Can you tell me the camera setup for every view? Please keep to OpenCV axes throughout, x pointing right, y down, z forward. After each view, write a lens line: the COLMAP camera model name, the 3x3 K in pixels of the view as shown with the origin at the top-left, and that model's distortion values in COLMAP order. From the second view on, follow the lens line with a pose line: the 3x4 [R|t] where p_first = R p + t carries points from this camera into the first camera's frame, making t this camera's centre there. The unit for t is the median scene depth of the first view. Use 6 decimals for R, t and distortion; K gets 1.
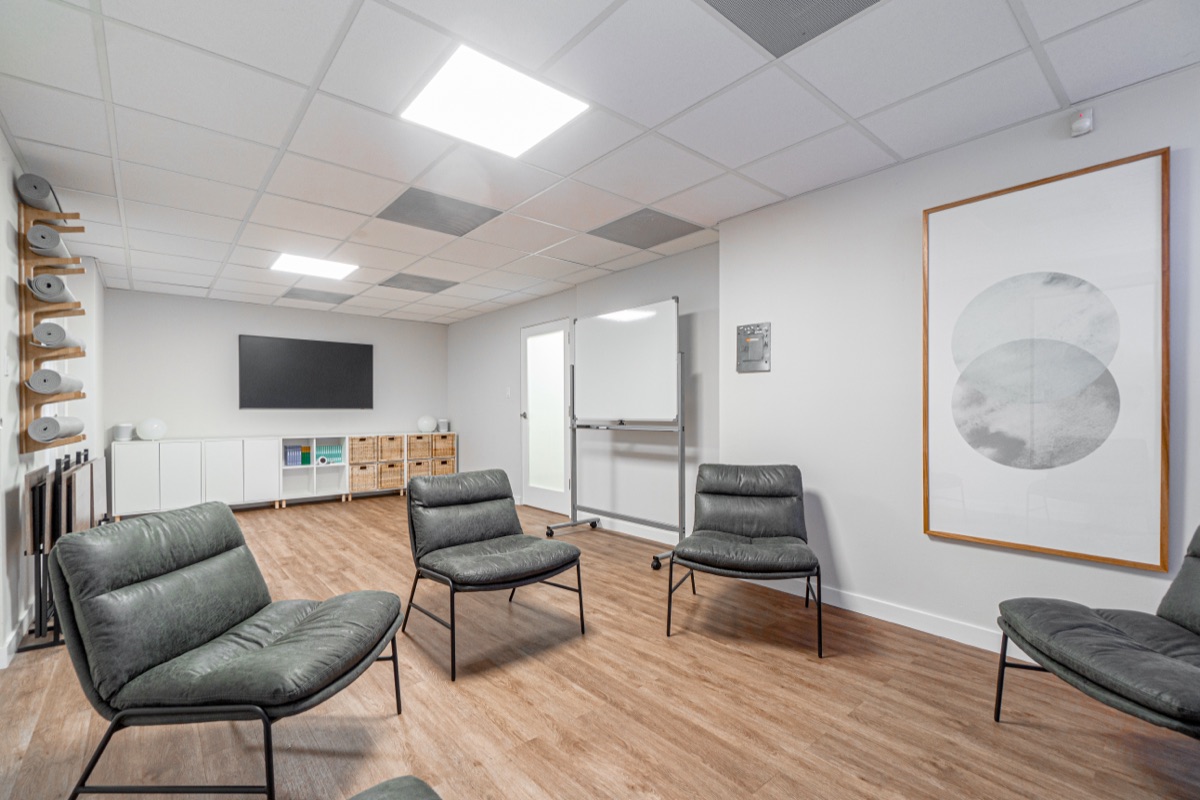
lens RADIAL K [[525.4, 0, 603.7], [0, 525.4, 406.3], [0, 0, 1]] dist [-0.026219, -0.000021]
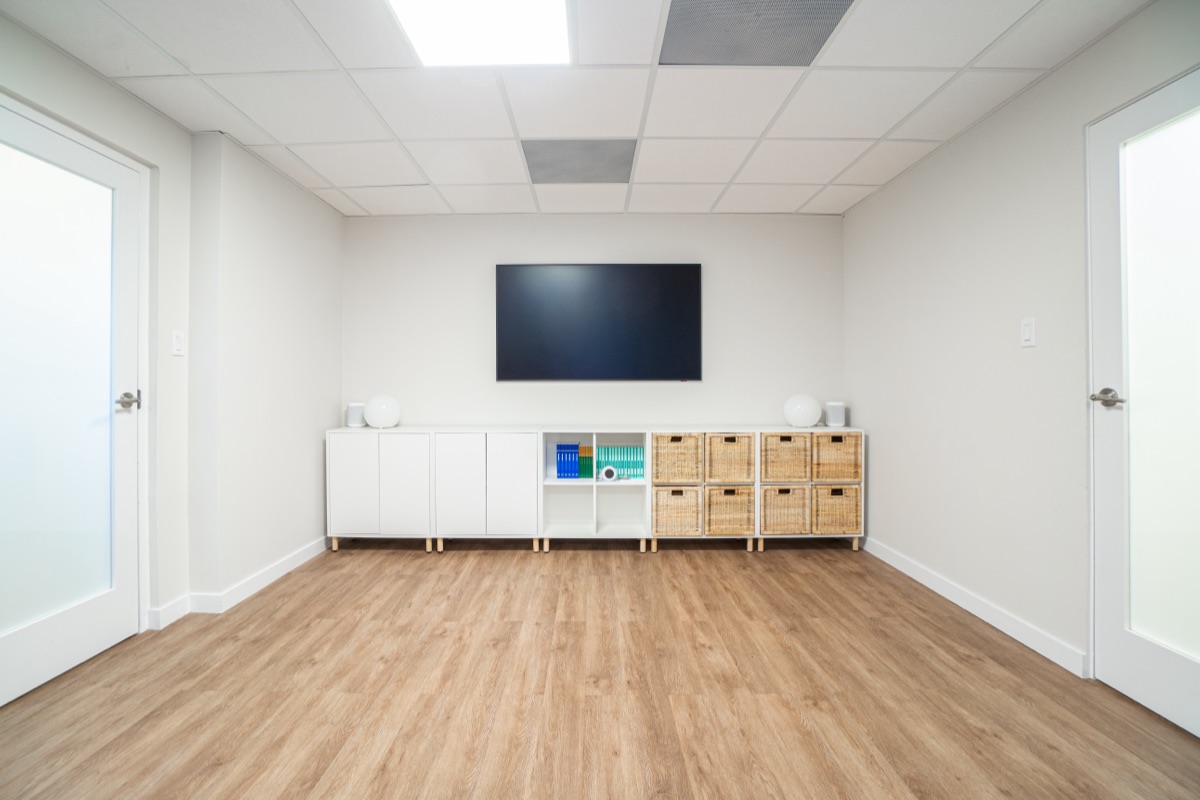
lens RADIAL K [[525.4, 0, 602.8], [0, 525.4, 390.5], [0, 0, 1]] dist [-0.026219, -0.000021]
pose [[0.755684, 0.005699, -0.654911, -0.169530], [0.000986, 0.999951, 0.009838, 0.009275], [0.654935, -0.008080, 0.755642, 0.548593]]
